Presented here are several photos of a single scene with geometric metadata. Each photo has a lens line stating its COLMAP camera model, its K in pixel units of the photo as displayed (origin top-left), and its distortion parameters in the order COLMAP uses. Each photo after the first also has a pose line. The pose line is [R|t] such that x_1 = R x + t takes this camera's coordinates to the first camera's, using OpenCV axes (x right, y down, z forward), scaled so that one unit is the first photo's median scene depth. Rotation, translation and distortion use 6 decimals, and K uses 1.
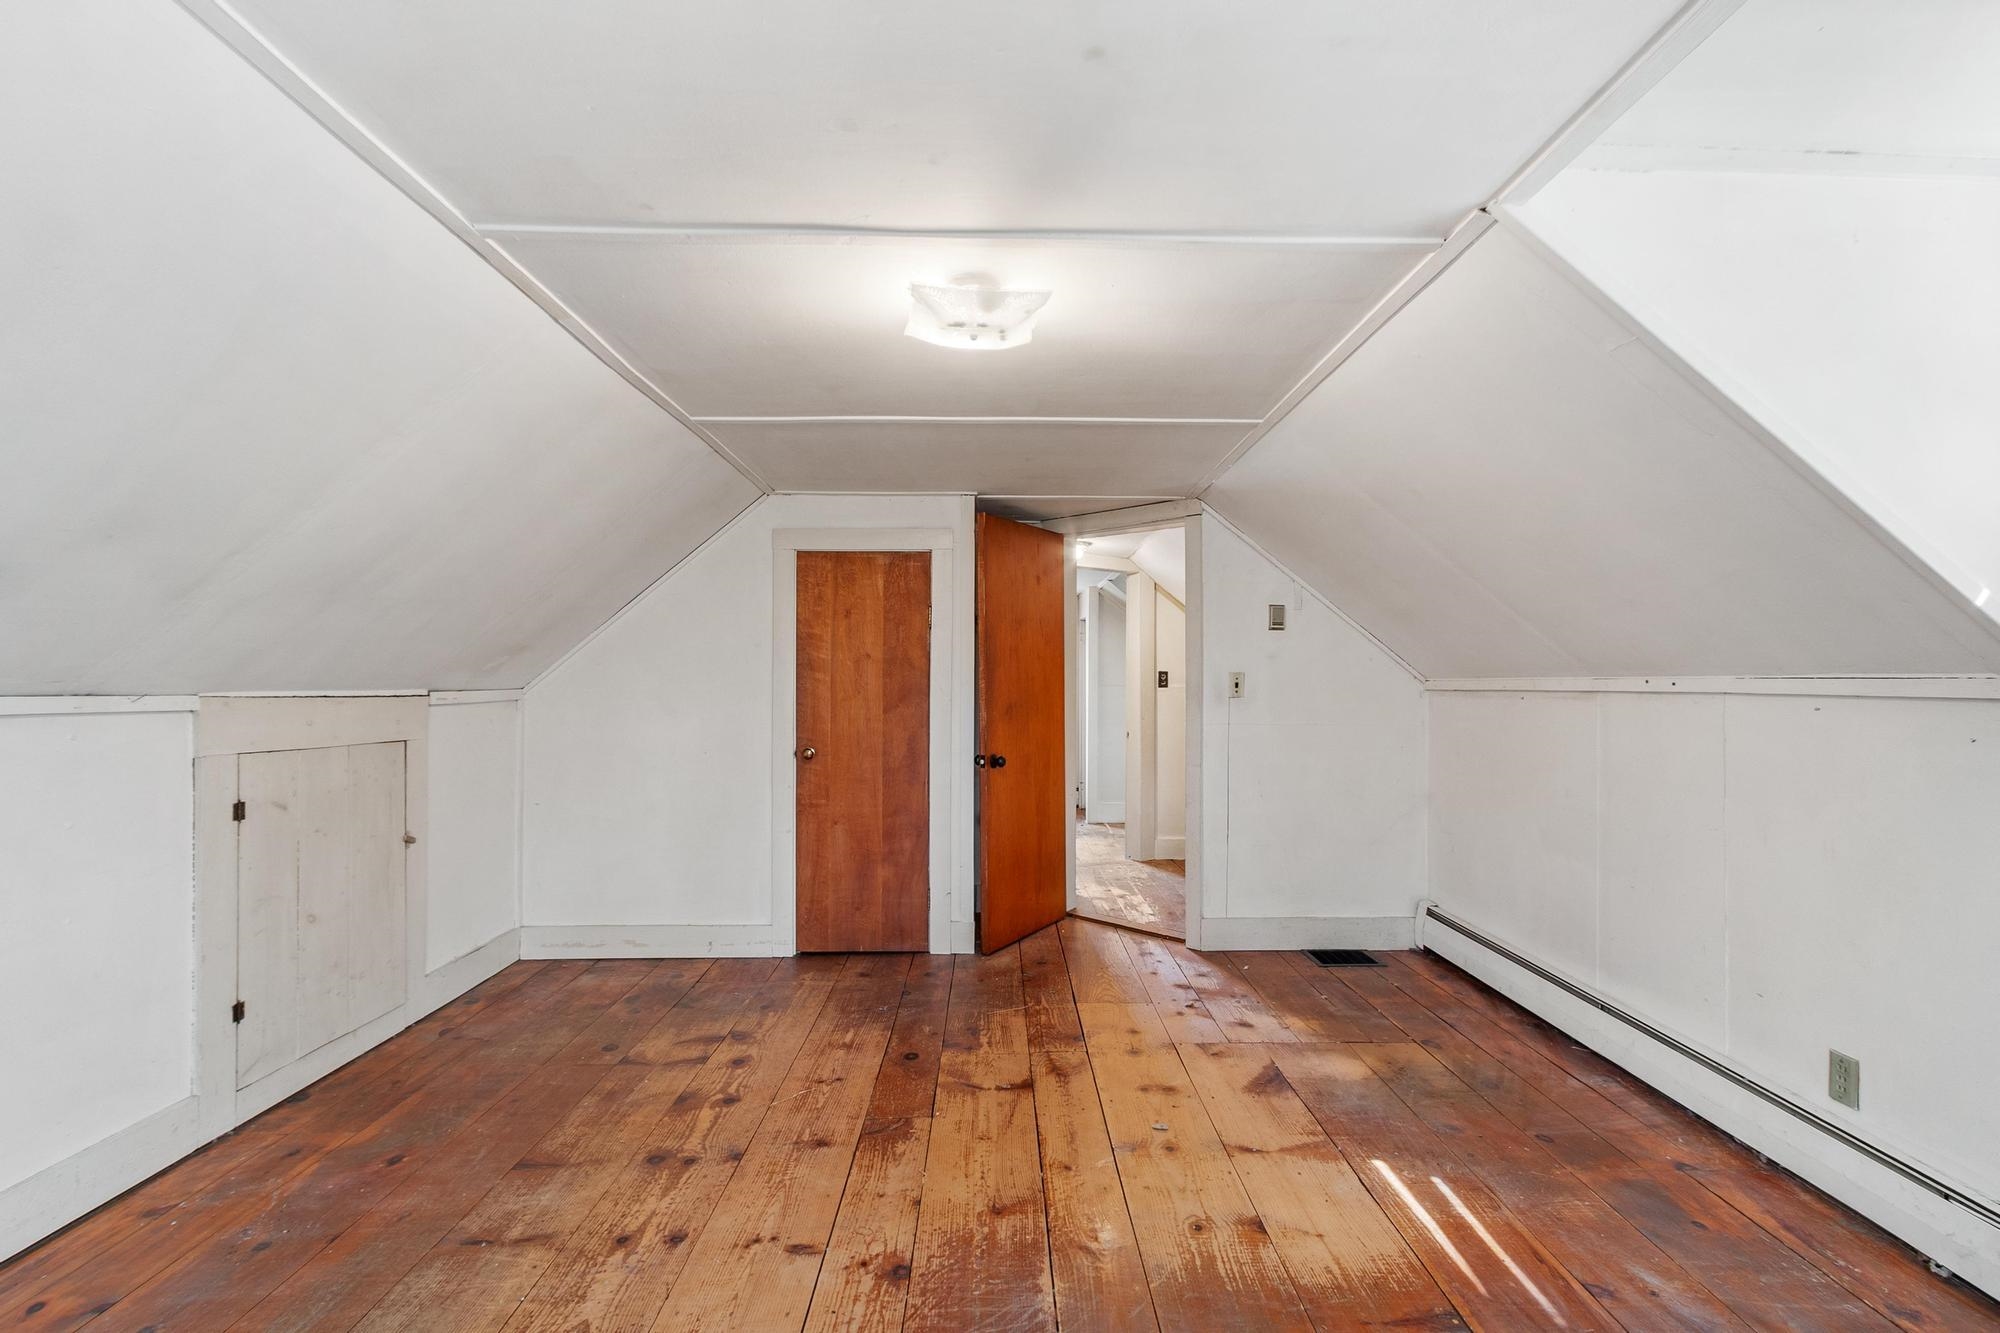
lens RADIAL K [[893.8, 0, 1004.2], [0, 893.8, 671.3], [0, 0, 1]] dist [-0.000921, 0.000206]
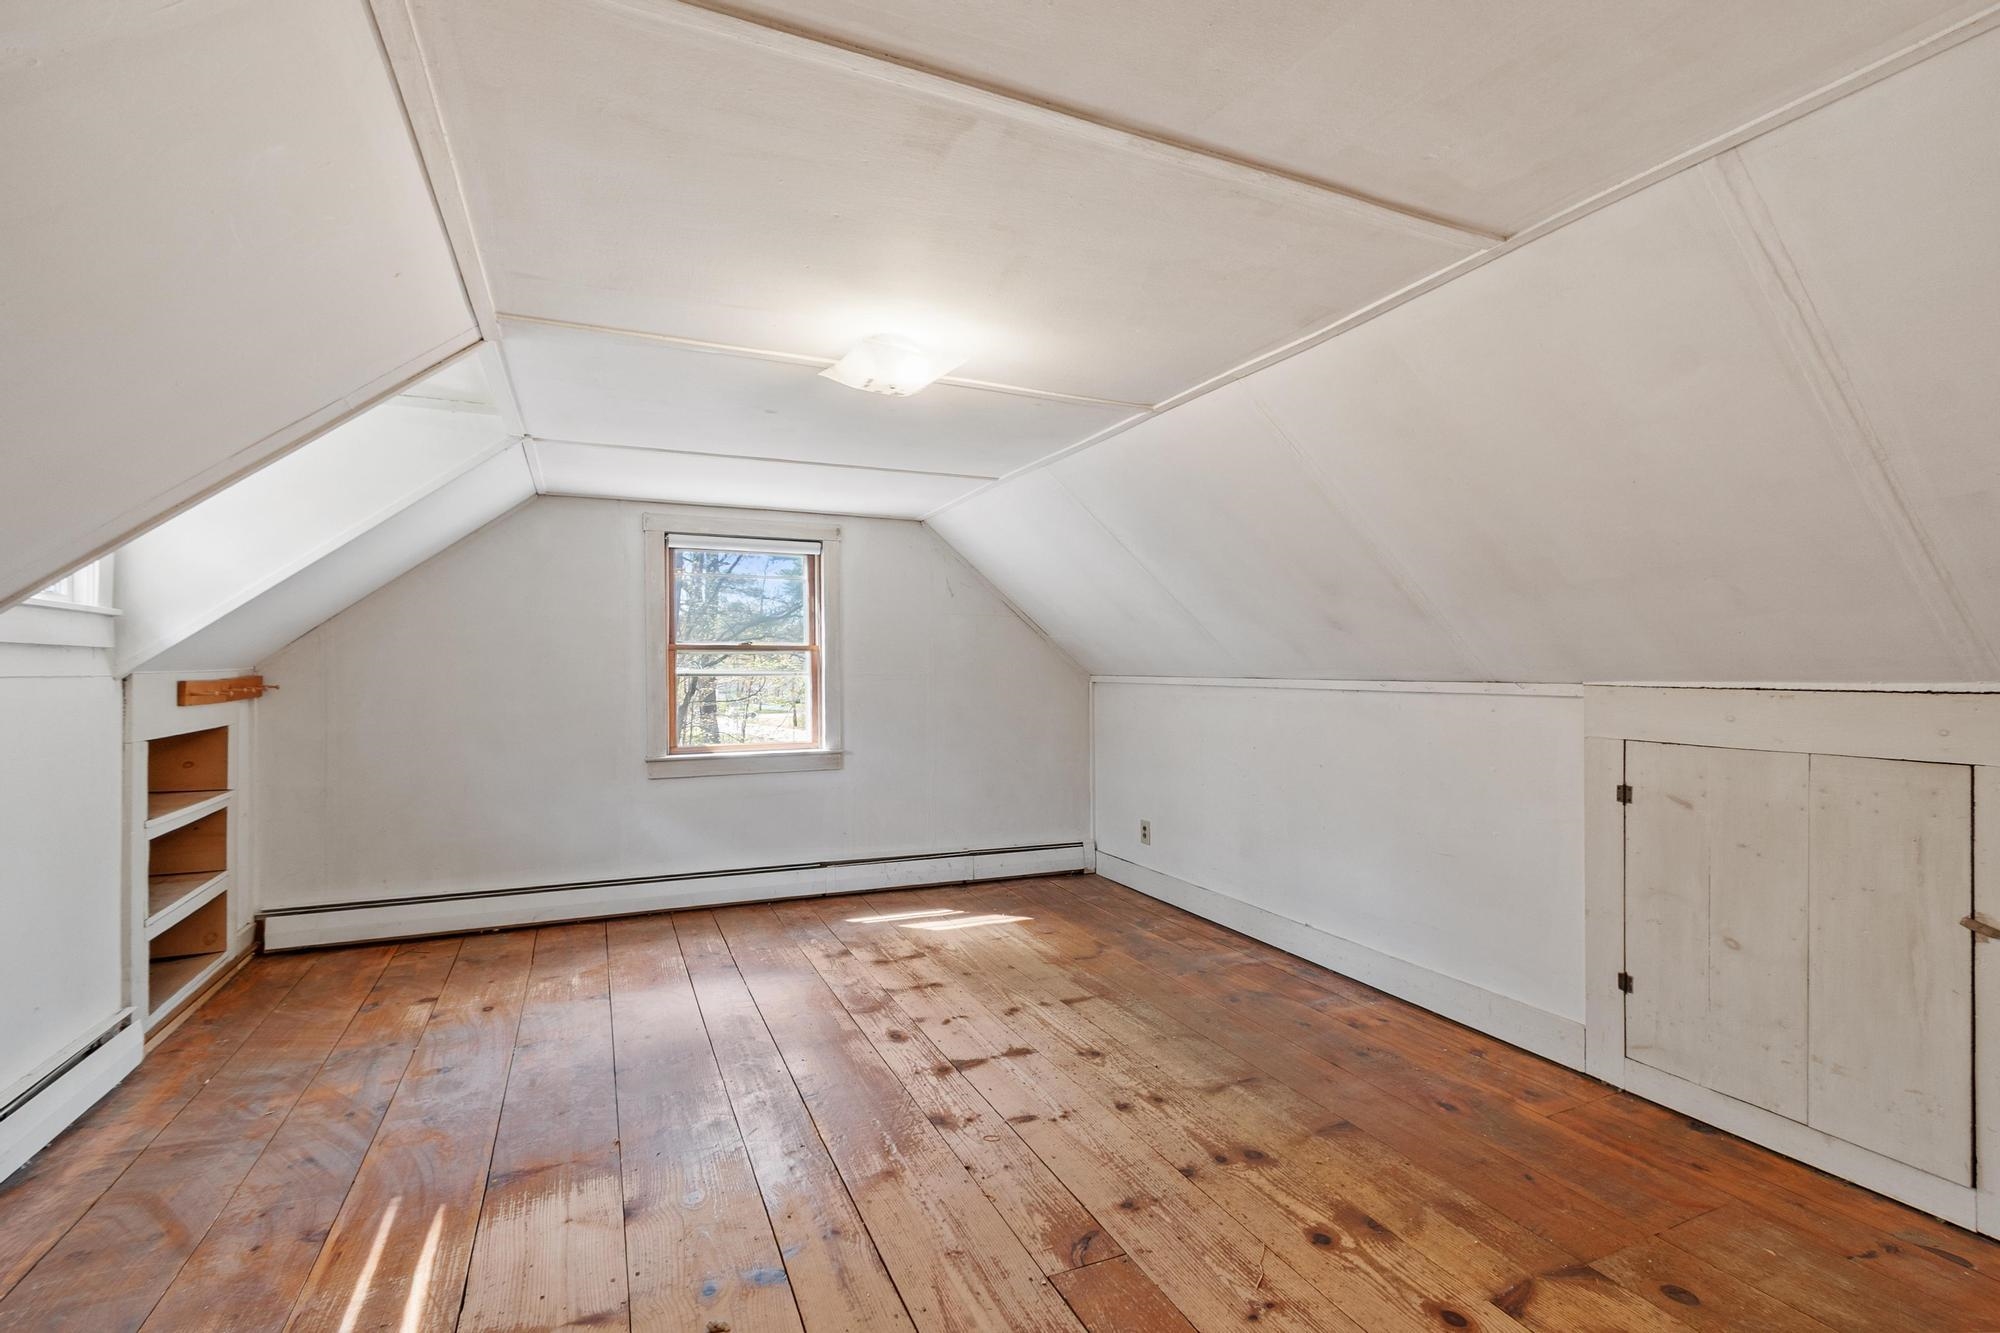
lens RADIAL K [[893.8, 0, 1004.2], [0, 893.8, 671.3], [0, 0, 1]] dist [-0.000921, 0.000206]
pose [[-0.912692, -0.000598, -0.408647, 0.267829], [0.007476, 0.999807, -0.018162, 0.027422], [0.408579, -0.019632, -0.912512, 1.808404]]
